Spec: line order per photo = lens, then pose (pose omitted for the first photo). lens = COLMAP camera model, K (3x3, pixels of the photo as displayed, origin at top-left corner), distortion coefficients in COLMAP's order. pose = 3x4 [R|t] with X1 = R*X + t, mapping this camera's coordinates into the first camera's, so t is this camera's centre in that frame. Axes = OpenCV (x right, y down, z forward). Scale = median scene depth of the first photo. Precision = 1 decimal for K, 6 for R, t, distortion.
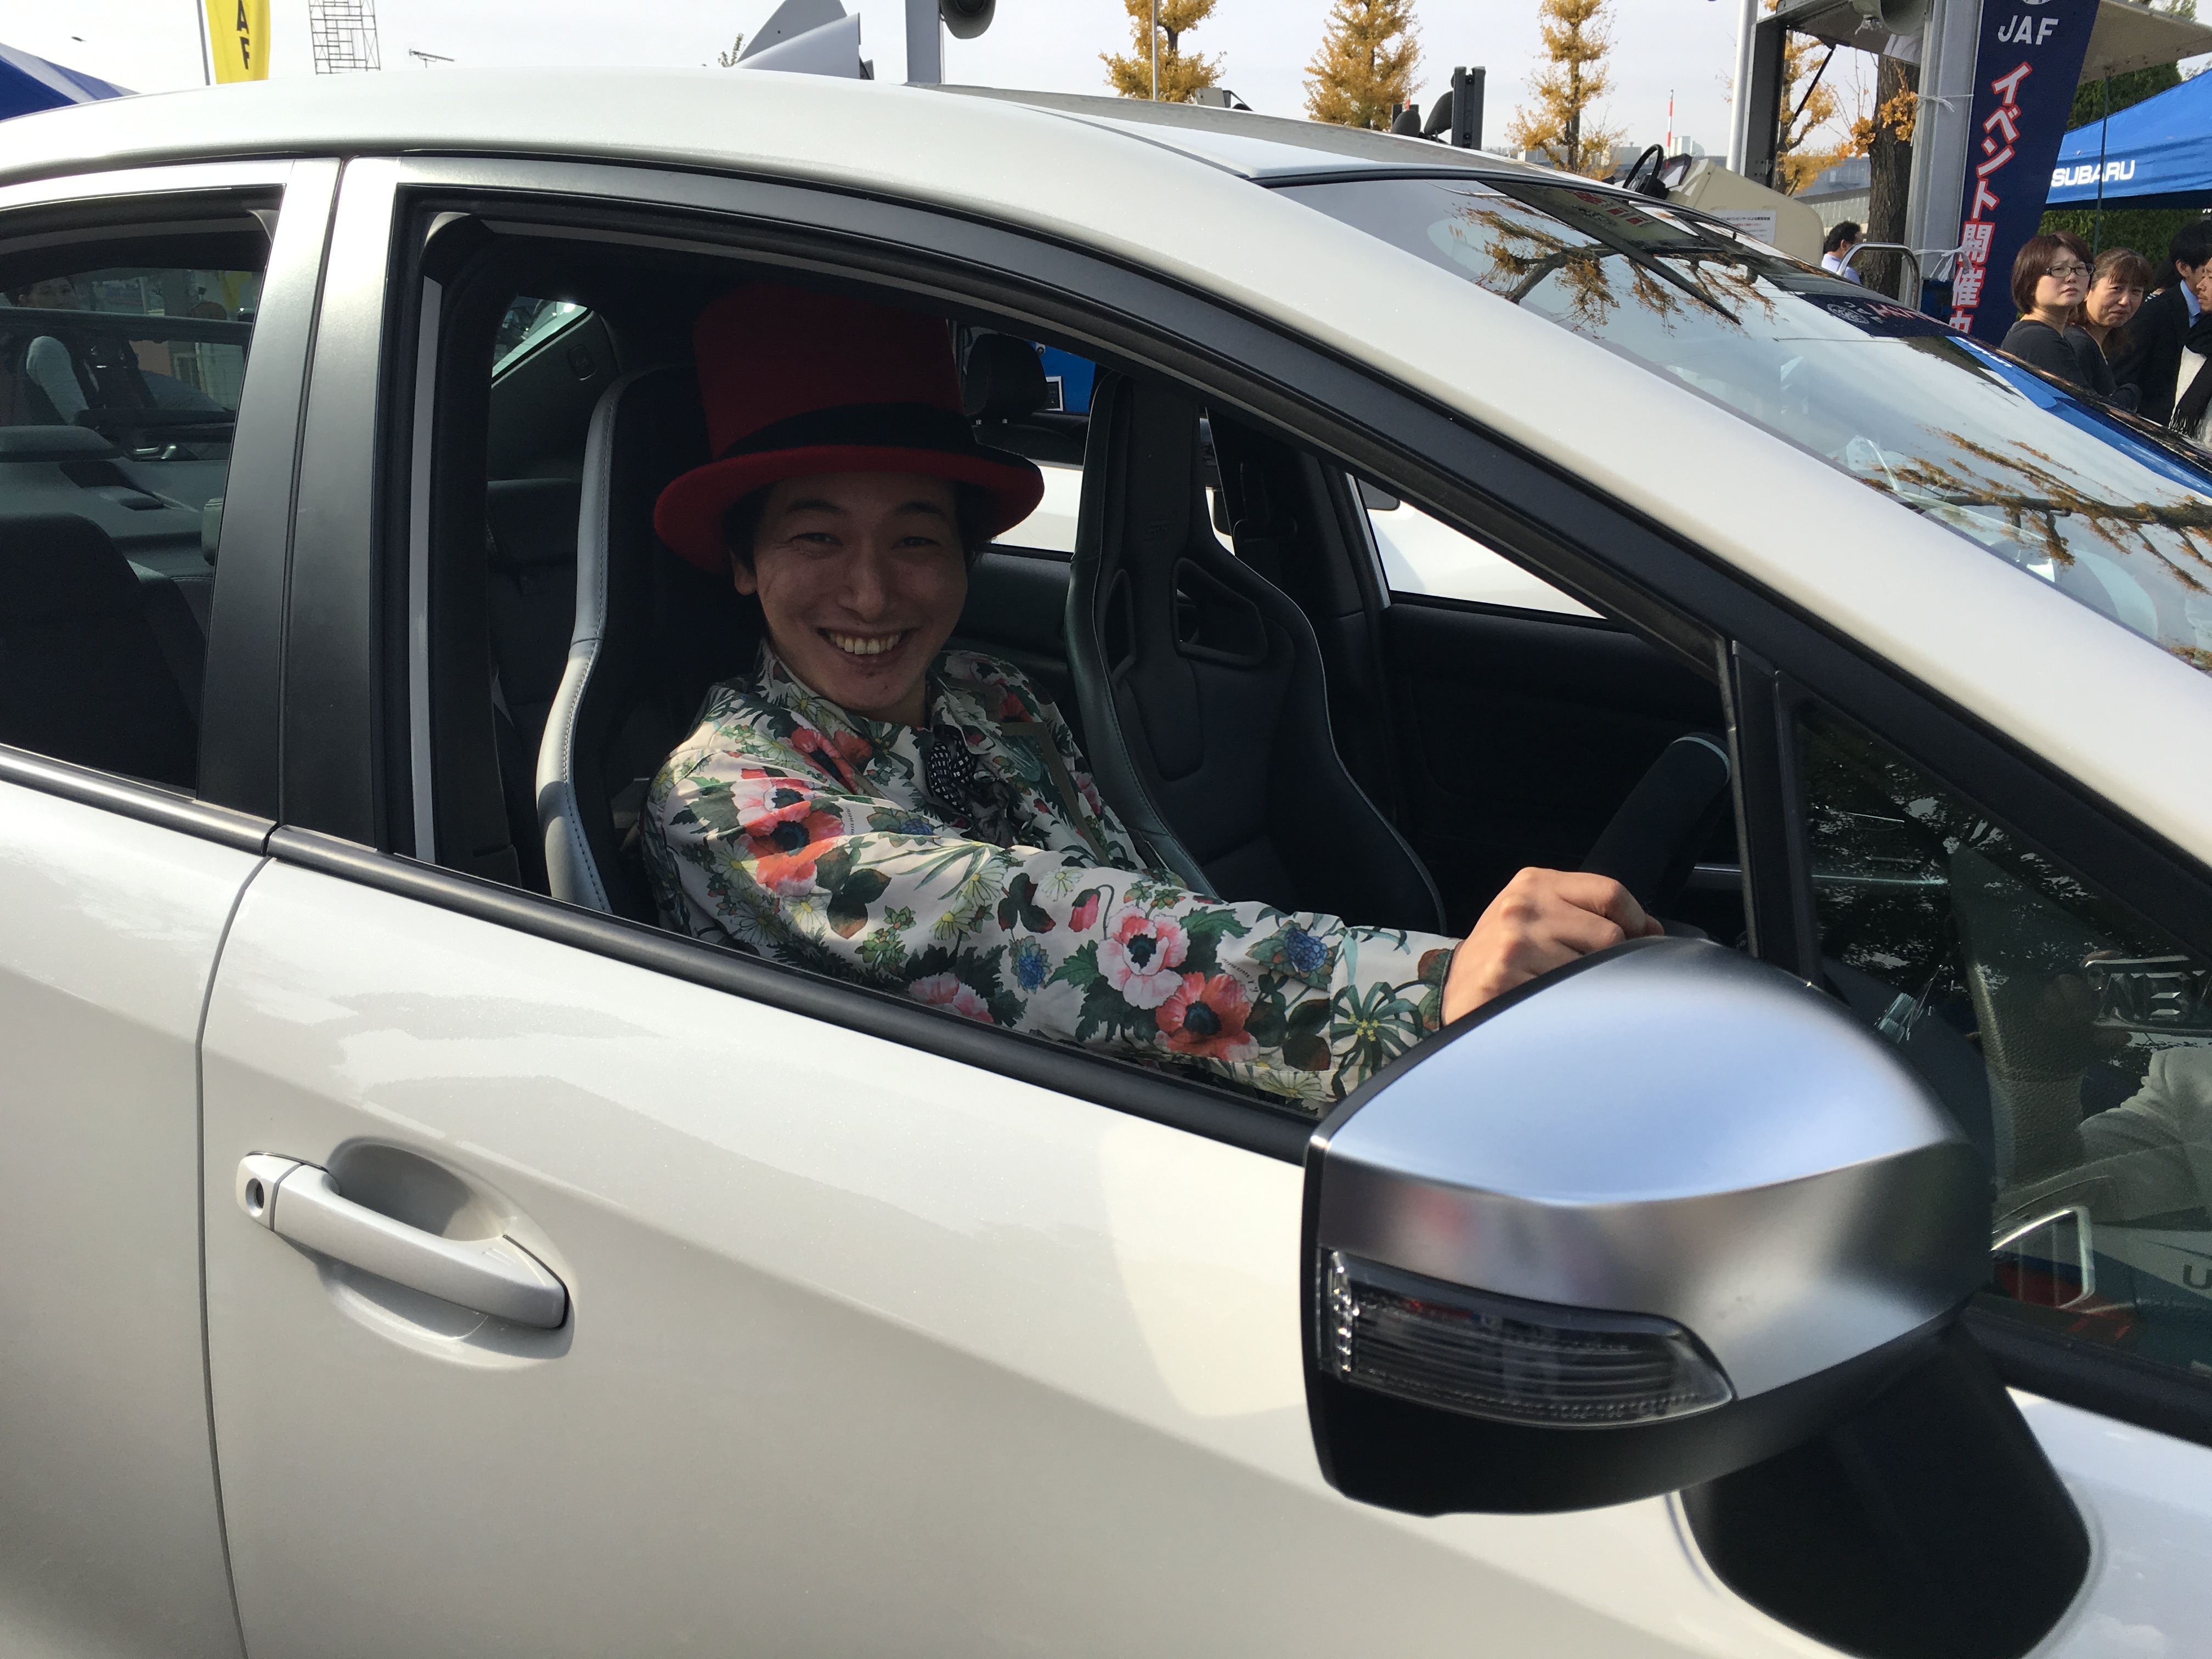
lens RADIAL K [[1915.0, 0, 1106.0], [0, 1915.0, 829.5], [0, 0, 1]] dist [0.079508, -0.112325]
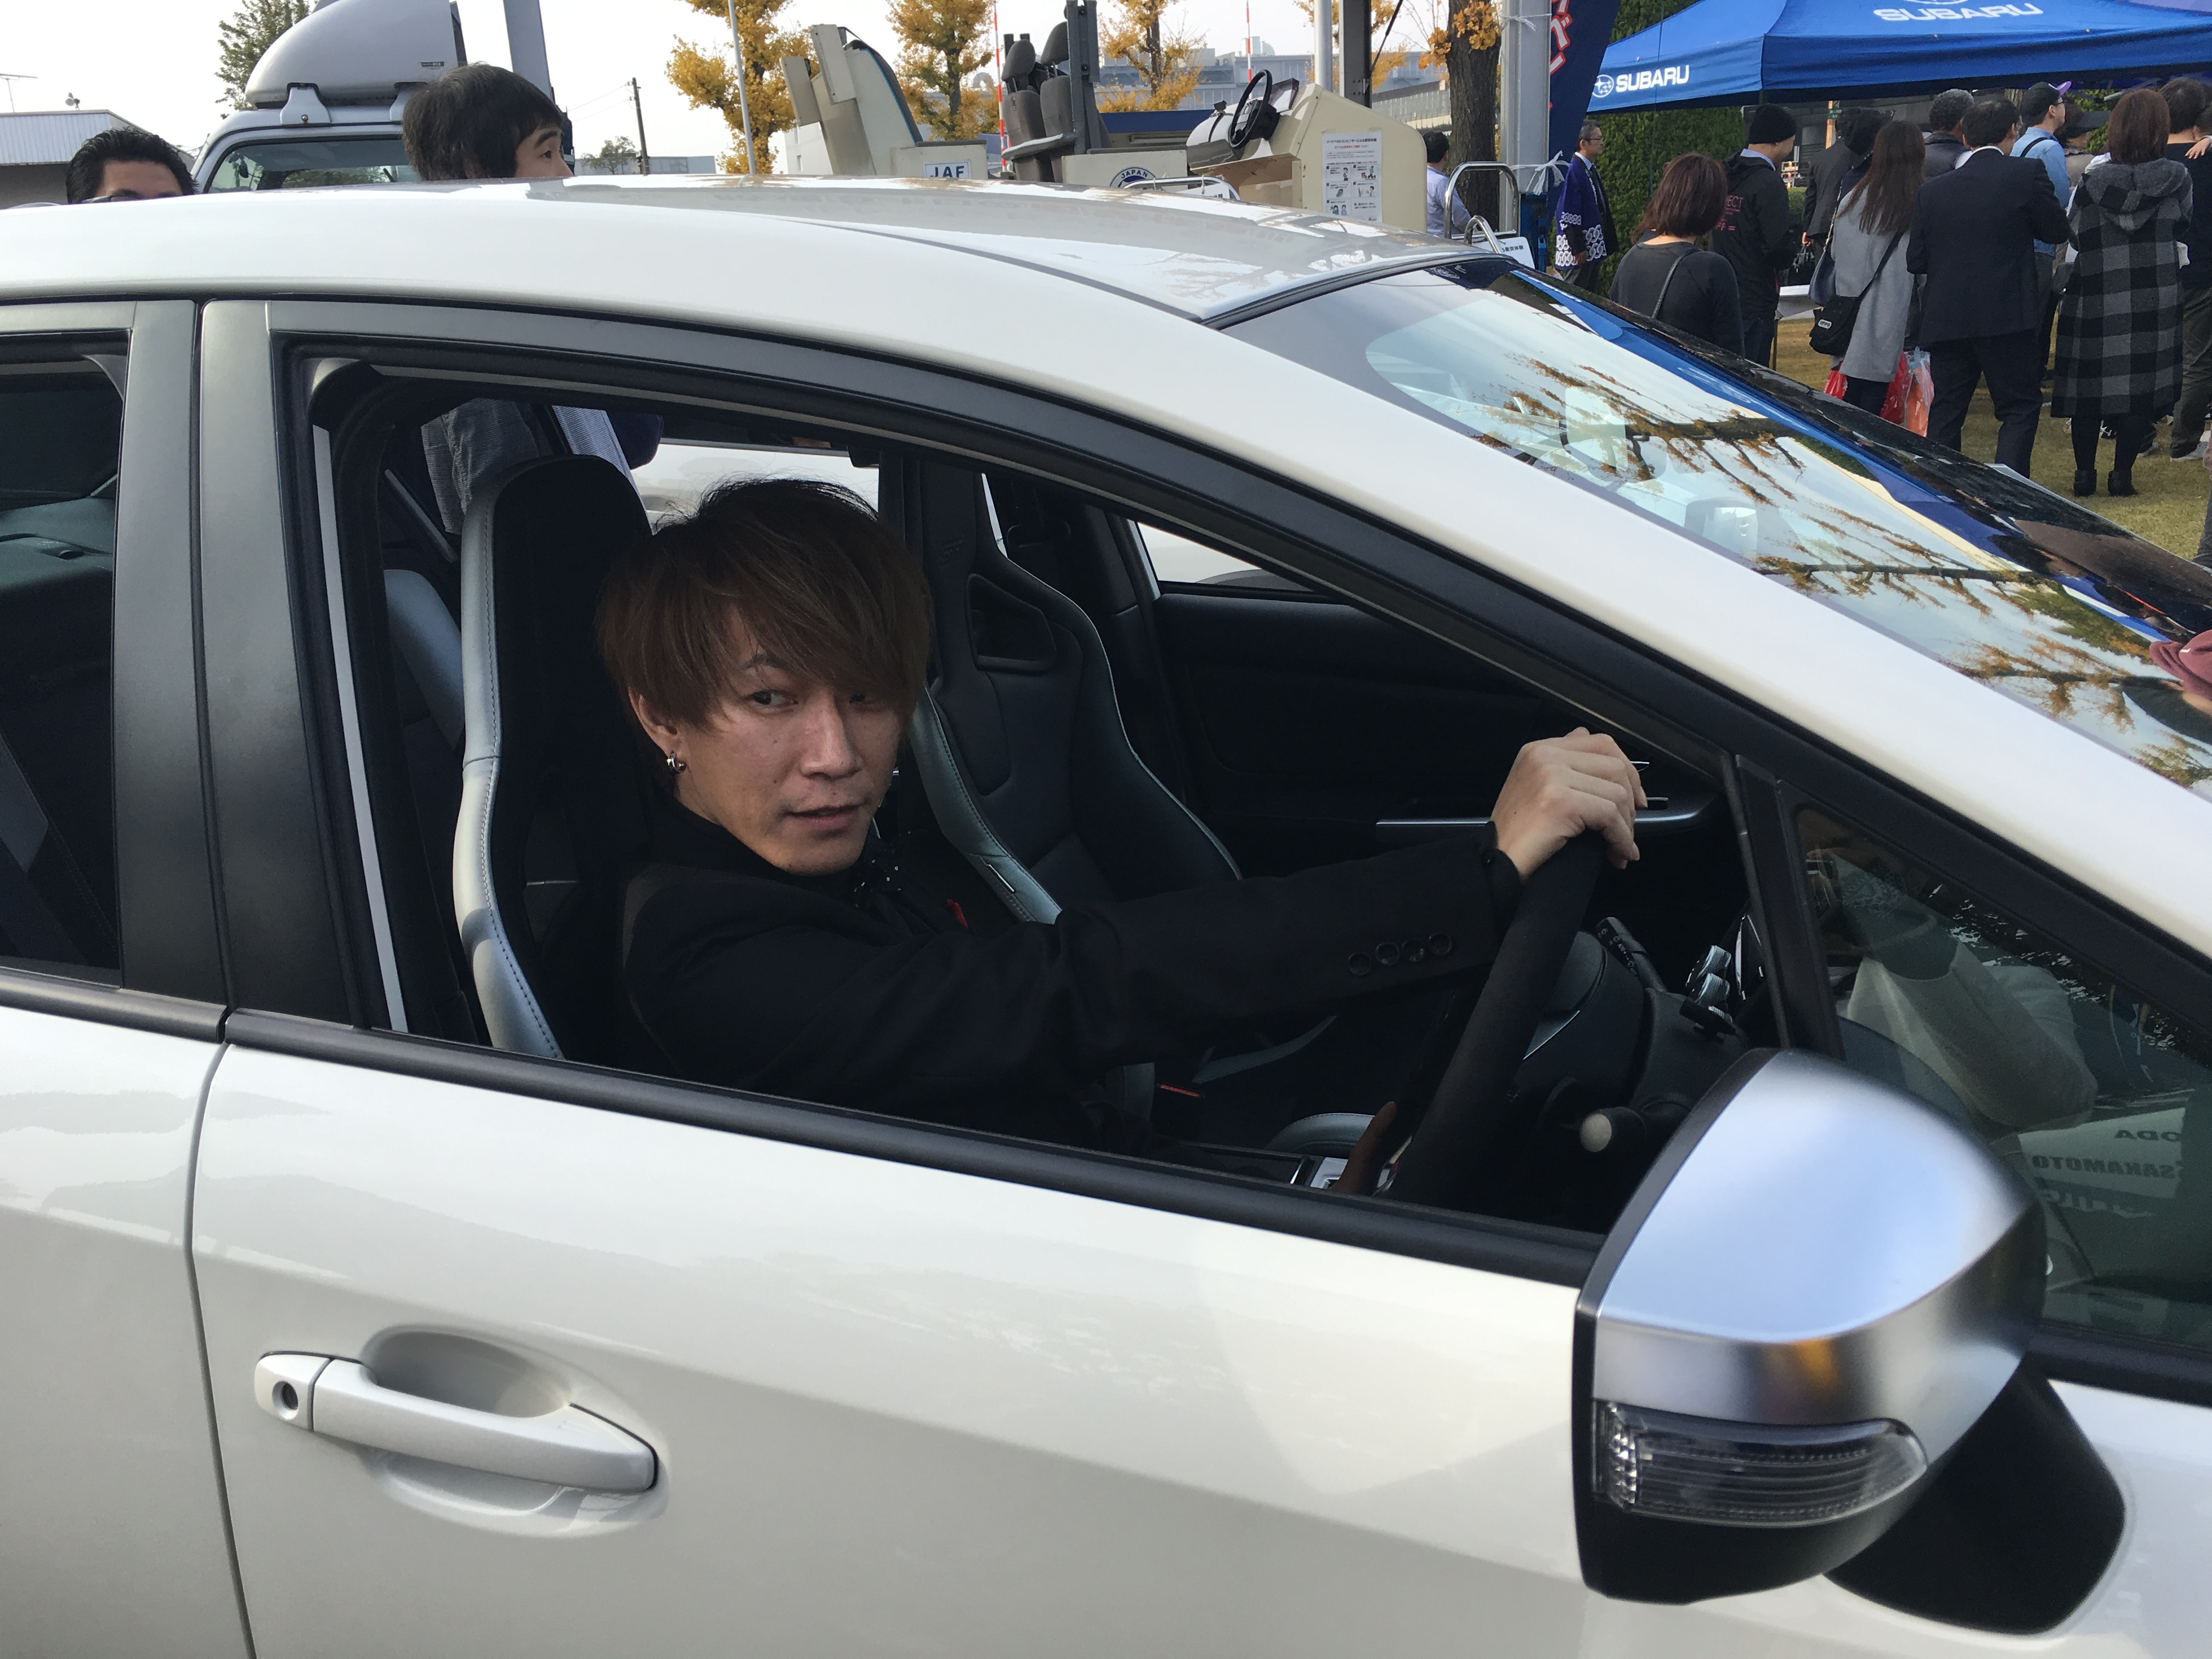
lens RADIAL K [[1915.0, 0, 1106.0], [0, 1915.0, 829.5], [0, 0, 1]] dist [0.079508, -0.112325]
pose [[0.976912, -0.106244, 0.185352, -0.166917], [0.097375, 0.993652, 0.056340, -0.101872], [-0.190161, -0.036990, 0.981056, -0.029525]]
